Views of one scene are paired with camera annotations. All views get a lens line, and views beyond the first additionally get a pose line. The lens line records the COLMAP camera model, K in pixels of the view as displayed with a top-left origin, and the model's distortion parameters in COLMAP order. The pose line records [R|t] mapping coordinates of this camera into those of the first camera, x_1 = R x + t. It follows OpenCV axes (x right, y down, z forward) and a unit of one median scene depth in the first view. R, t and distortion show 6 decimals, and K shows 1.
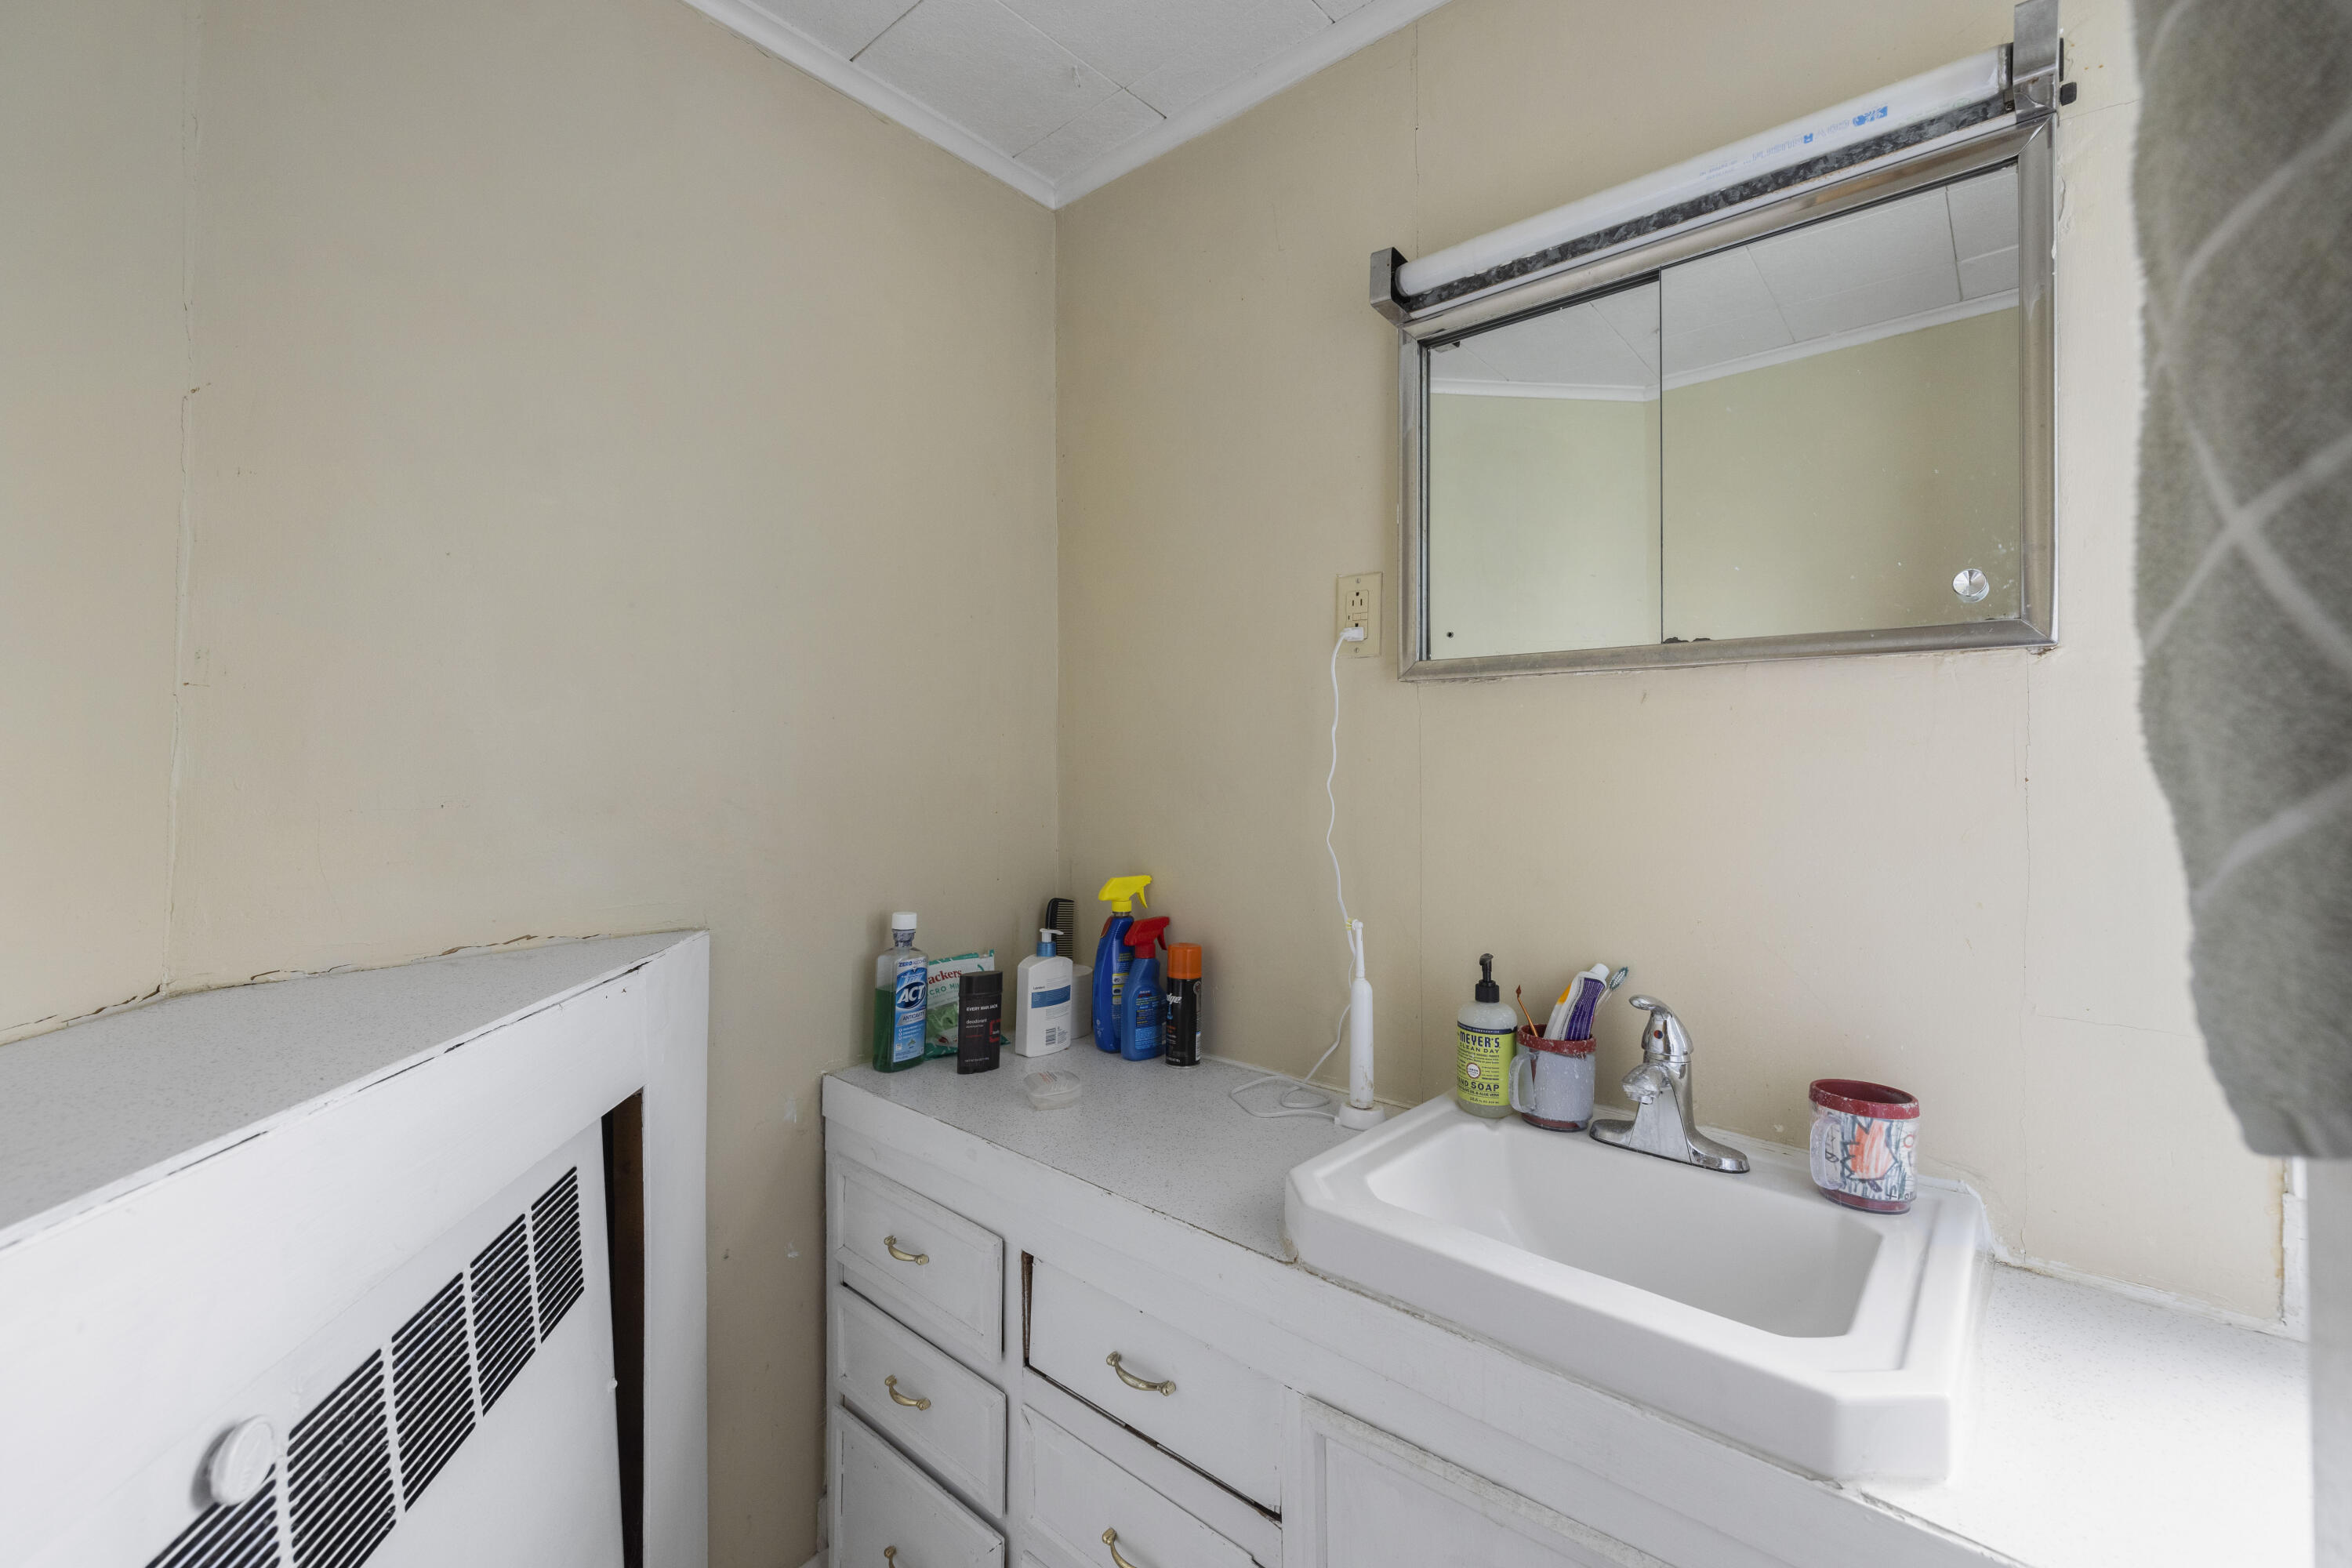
lens RADIAL K [[1035.9, 0, 1174.8], [0, 1035.9, 773.5], [0, 0, 1]] dist [-0.000212, -0.000306]
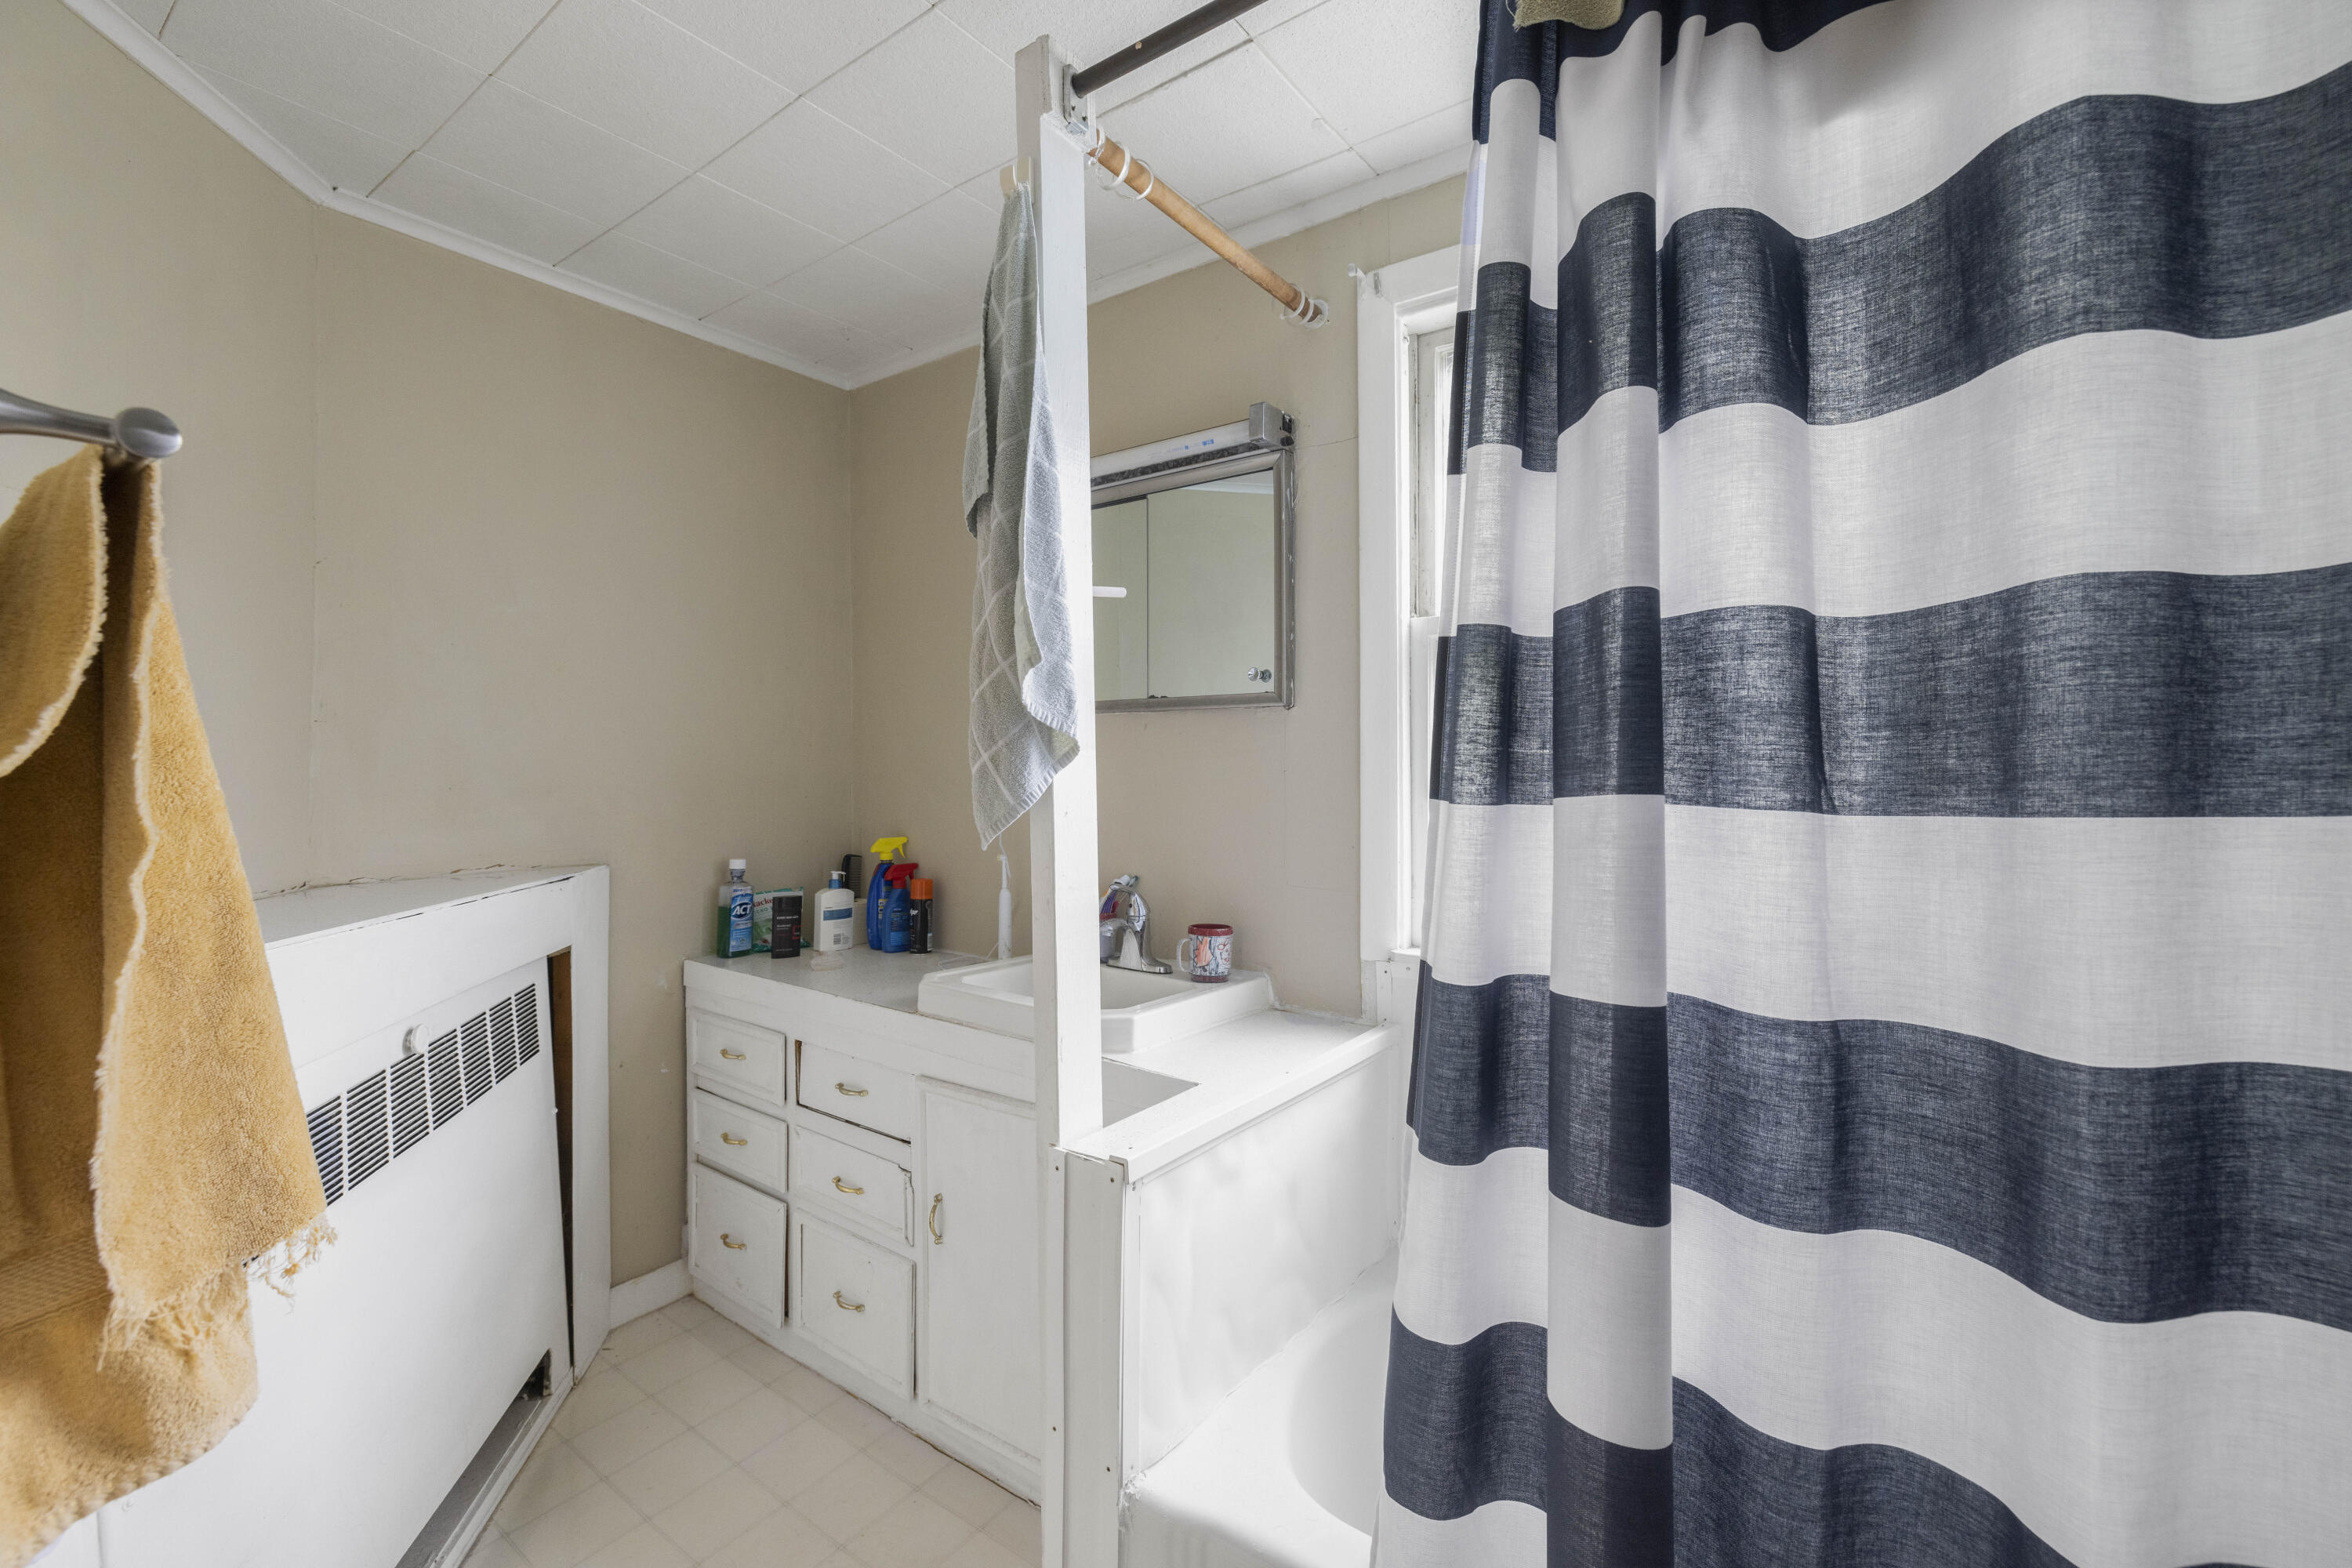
lens RADIAL K [[1035.9, 0, 1177.5], [0, 1035.9, 782.3], [0, 0, 1]] dist [-0.000212, -0.000306]
pose [[0.996585, -0.003226, 0.082507, 0.288343], [0.002840, 0.999984, 0.004793, 0.012353], [-0.082521, -0.004543, 0.996579, -0.653353]]
